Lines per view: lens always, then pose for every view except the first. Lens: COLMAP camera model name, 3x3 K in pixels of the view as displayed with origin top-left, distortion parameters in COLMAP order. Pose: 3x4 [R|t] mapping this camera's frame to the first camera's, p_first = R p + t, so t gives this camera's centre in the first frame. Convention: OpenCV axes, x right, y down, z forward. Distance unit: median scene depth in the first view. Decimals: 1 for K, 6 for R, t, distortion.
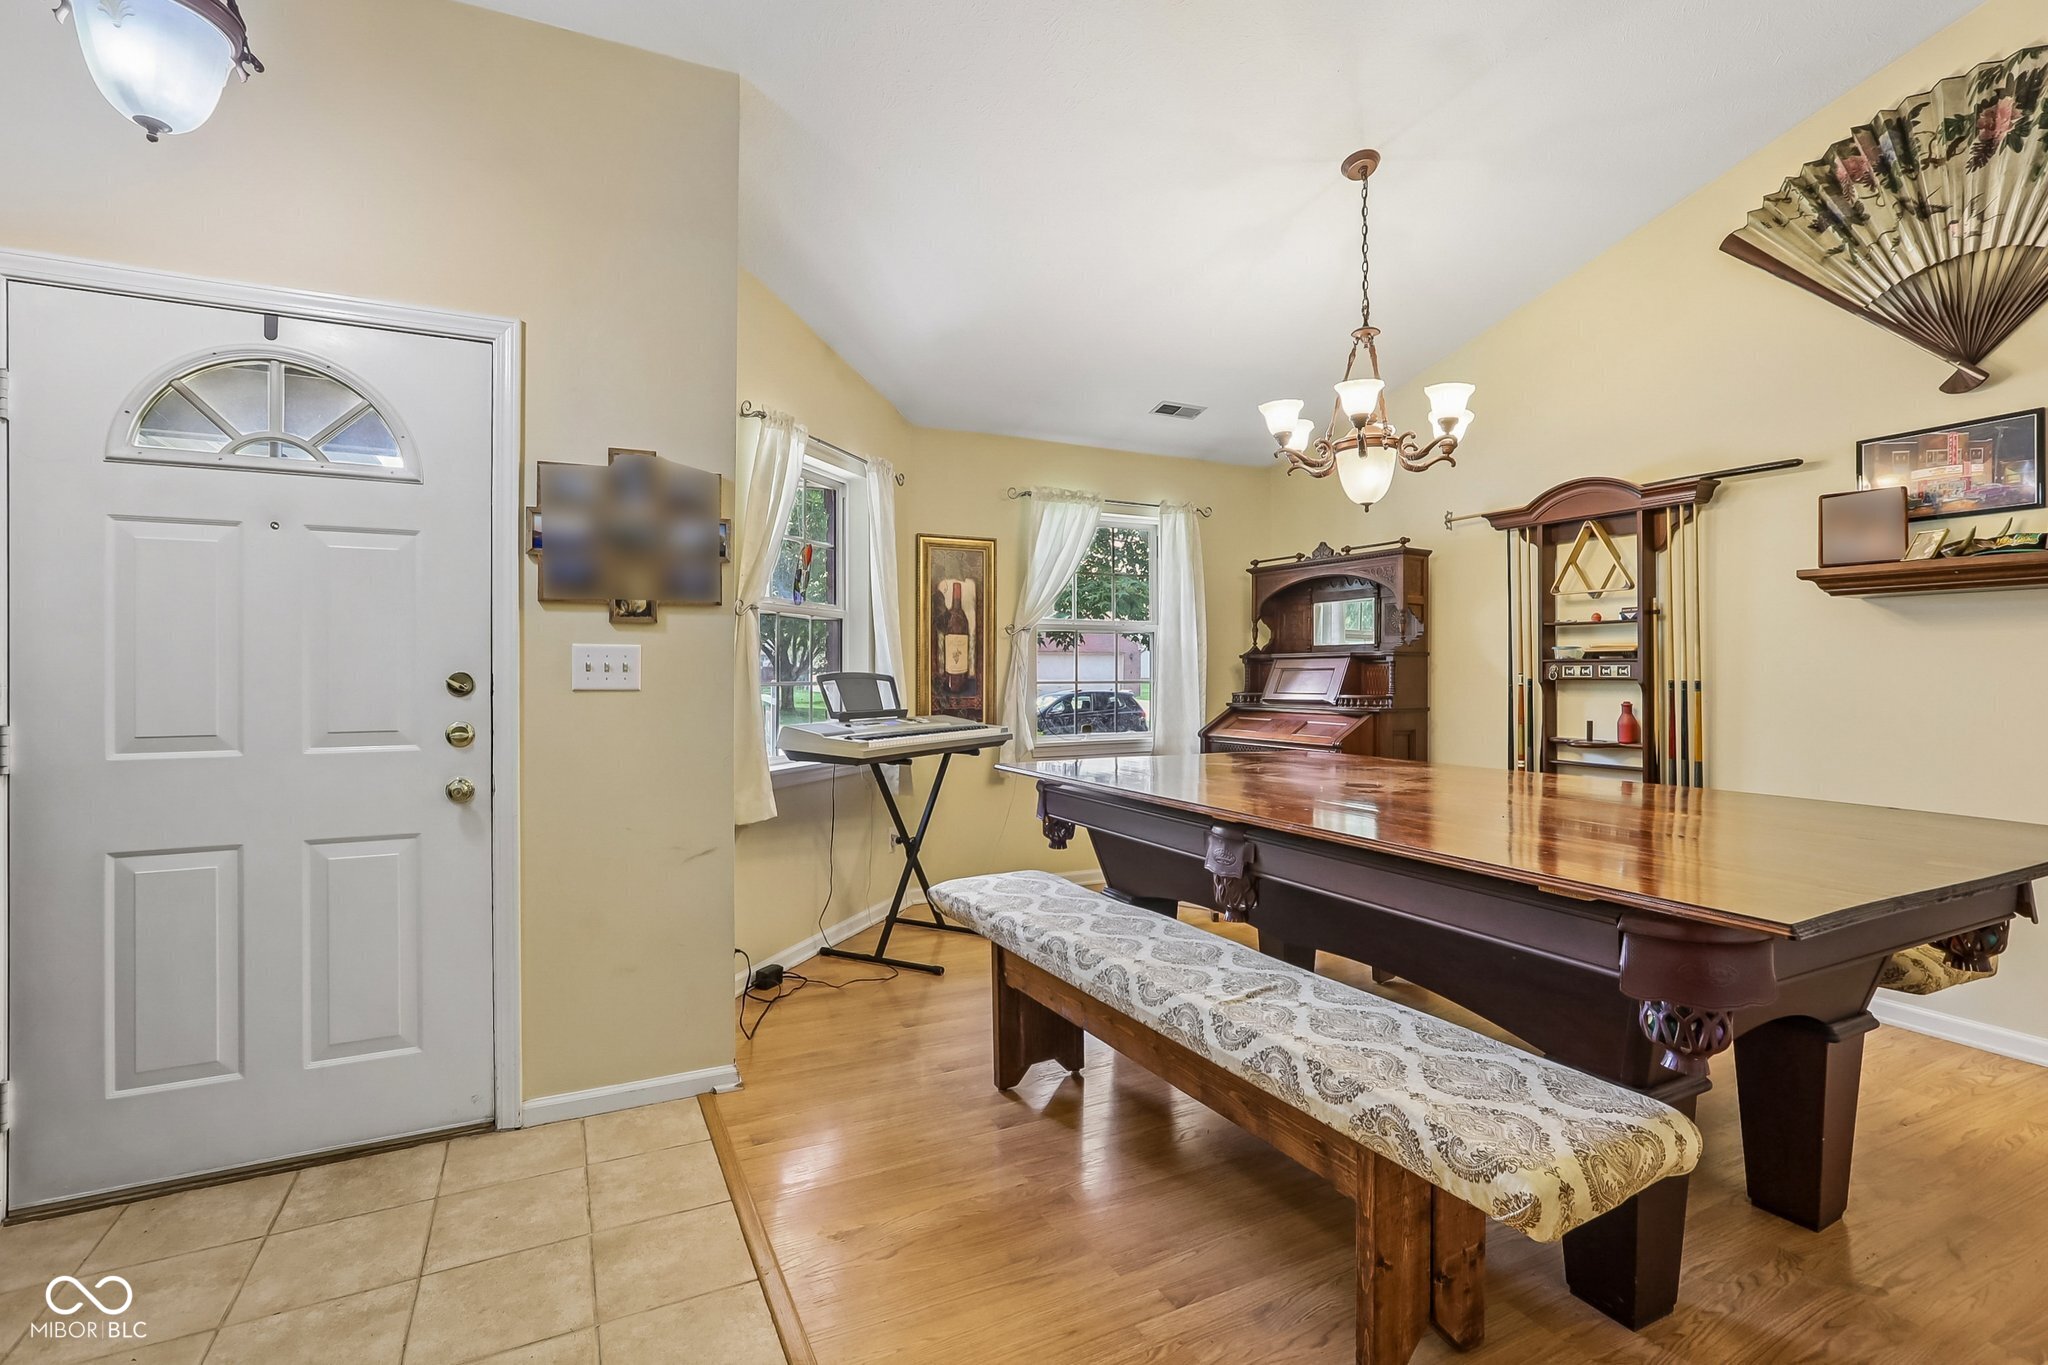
lens RADIAL K [[948.6, 0, 1027.4], [0, 948.6, 670.0], [0, 0, 1]] dist [-0.024801, 0.011311]
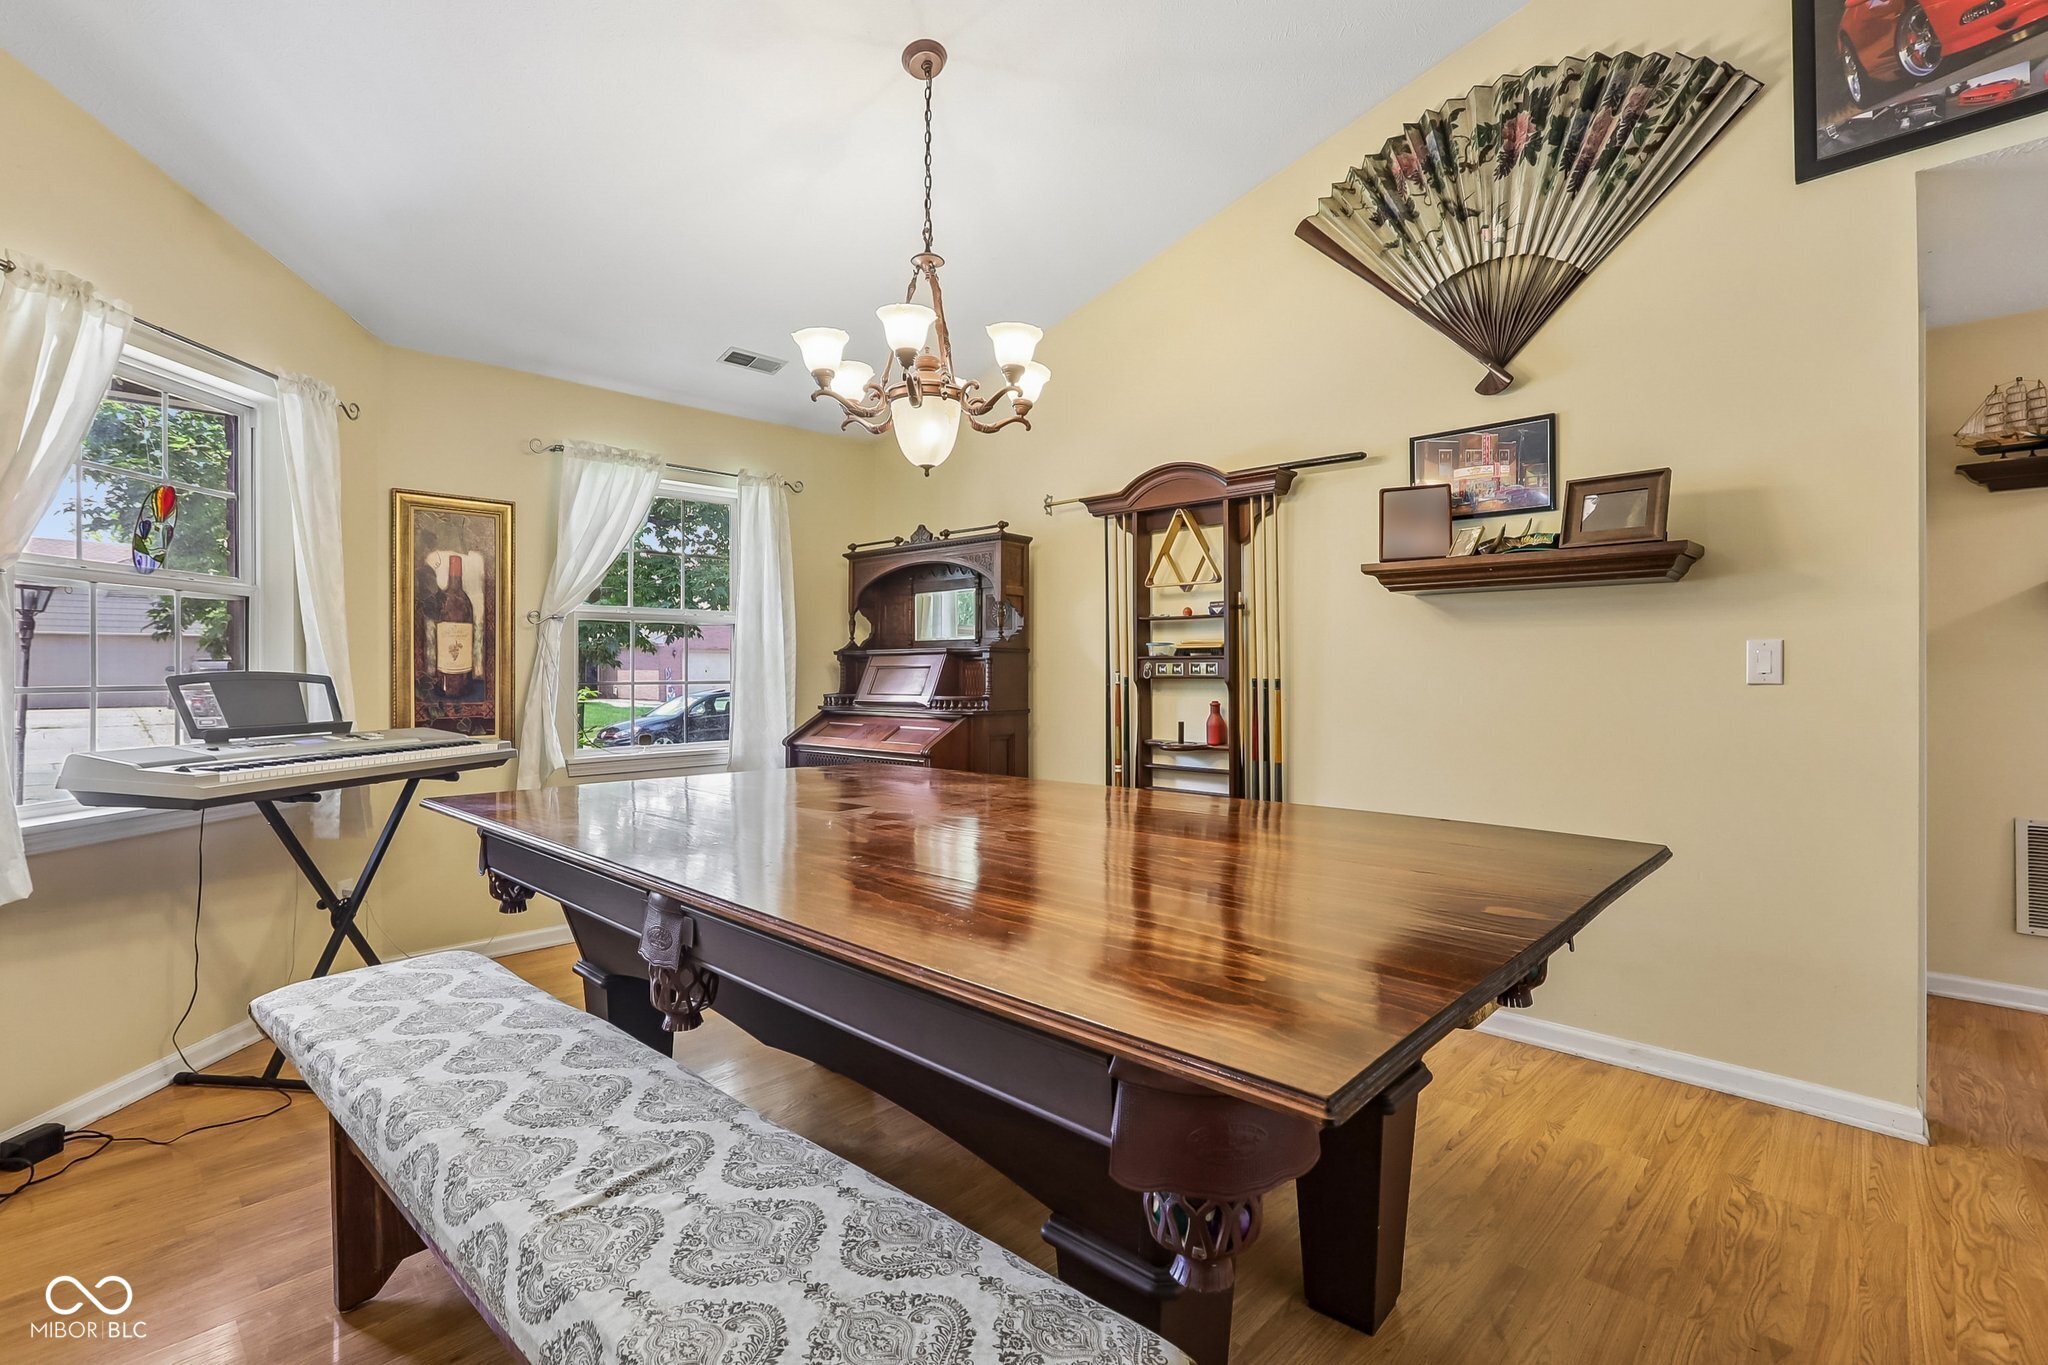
lens RADIAL K [[949.8, 0, 1028.5], [0, 949.8, 669.2], [0, 0, 1]] dist [-0.036378, 0.018924]
pose [[0.941975, -0.001257, 0.335682, 0.148448], [0.001288, 0.999999, 0.000131, 0.001627], [-0.335682, 0.000309, 0.941975, 0.171120]]
